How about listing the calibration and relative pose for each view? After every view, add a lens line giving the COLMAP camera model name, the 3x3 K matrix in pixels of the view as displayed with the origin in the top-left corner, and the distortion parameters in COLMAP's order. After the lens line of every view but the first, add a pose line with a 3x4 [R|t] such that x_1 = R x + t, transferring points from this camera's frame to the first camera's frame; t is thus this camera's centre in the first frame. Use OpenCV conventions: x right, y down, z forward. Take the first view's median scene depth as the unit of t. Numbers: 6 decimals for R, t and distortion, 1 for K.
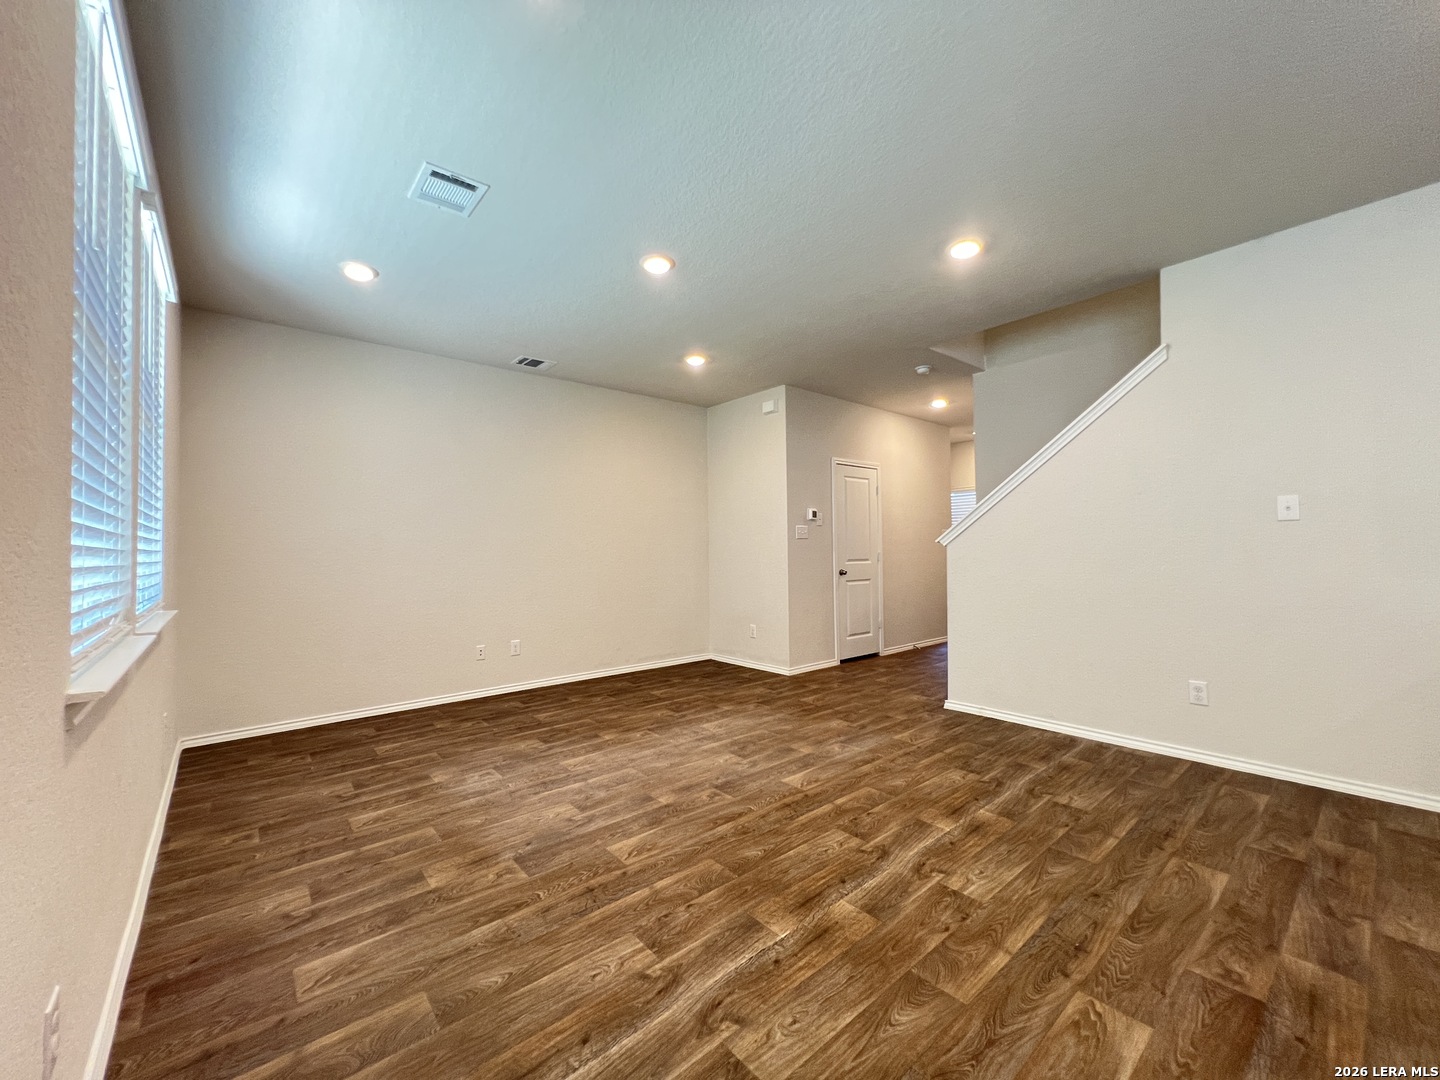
lens RADIAL K [[578.6, 0, 718.8], [0, 578.6, 542.6], [0, 0, 1]] dist [-0.001823, 0.000716]
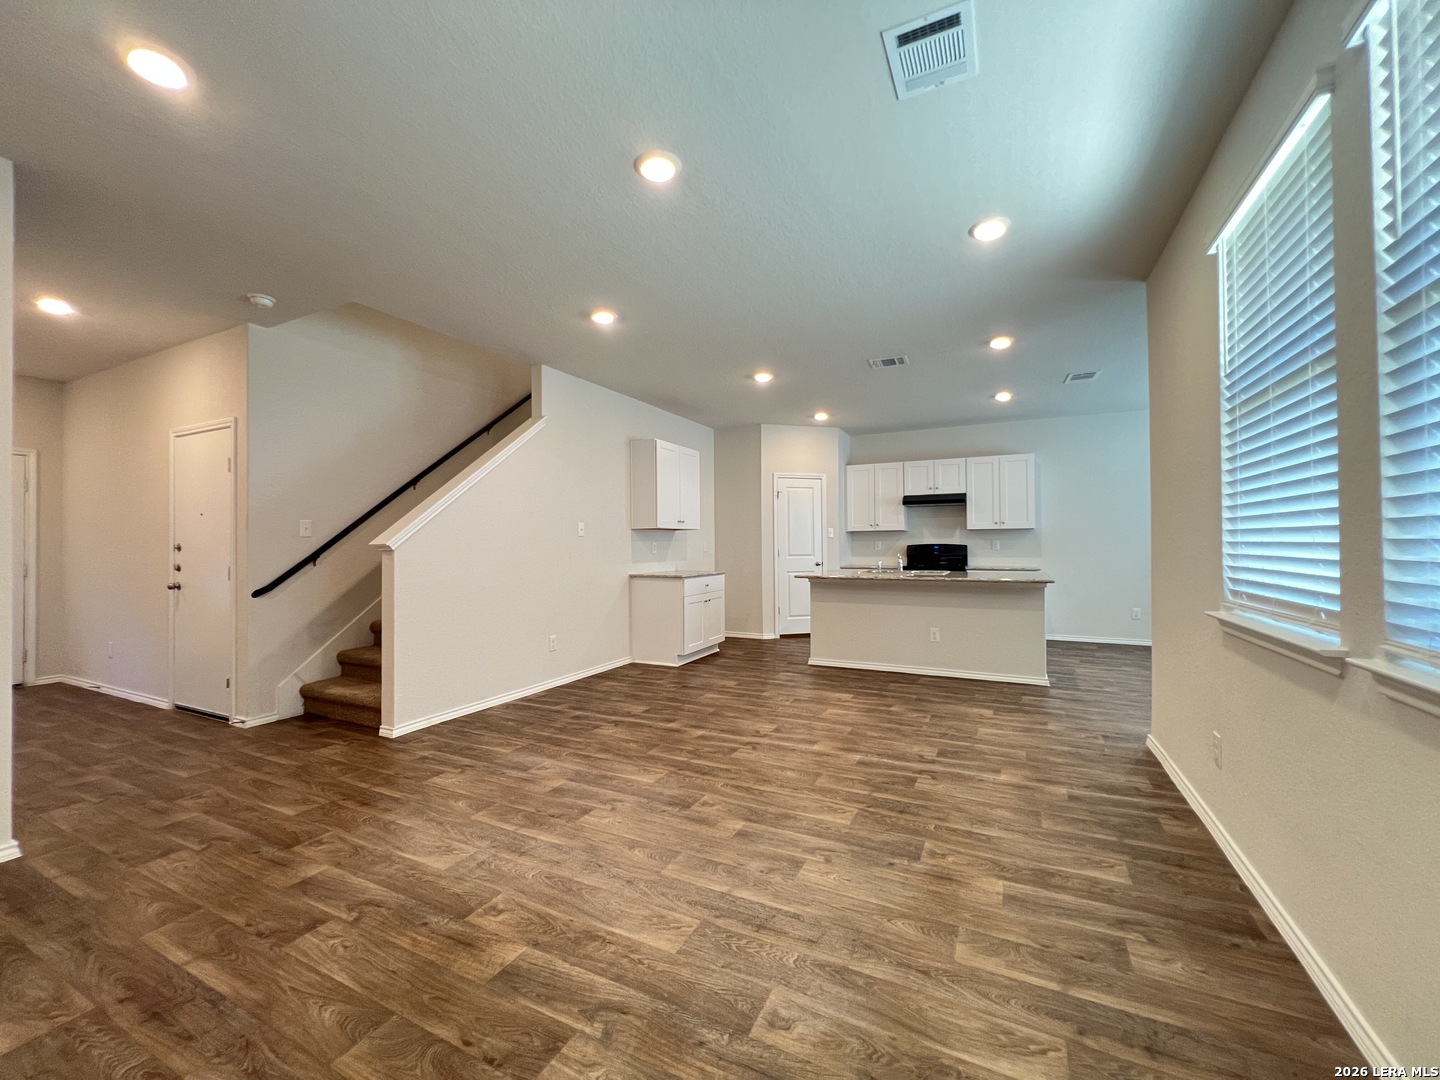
lens RADIAL K [[578.6, 0, 718.4], [0, 578.6, 532.1], [0, 0, 1]] dist [-0.001823, 0.000716]
pose [[-0.391117, 0.036151, 0.919631, -0.891205], [-0.002296, 0.999187, -0.040255, 0.021011], [-0.920338, -0.017856, -0.390716, 1.325629]]
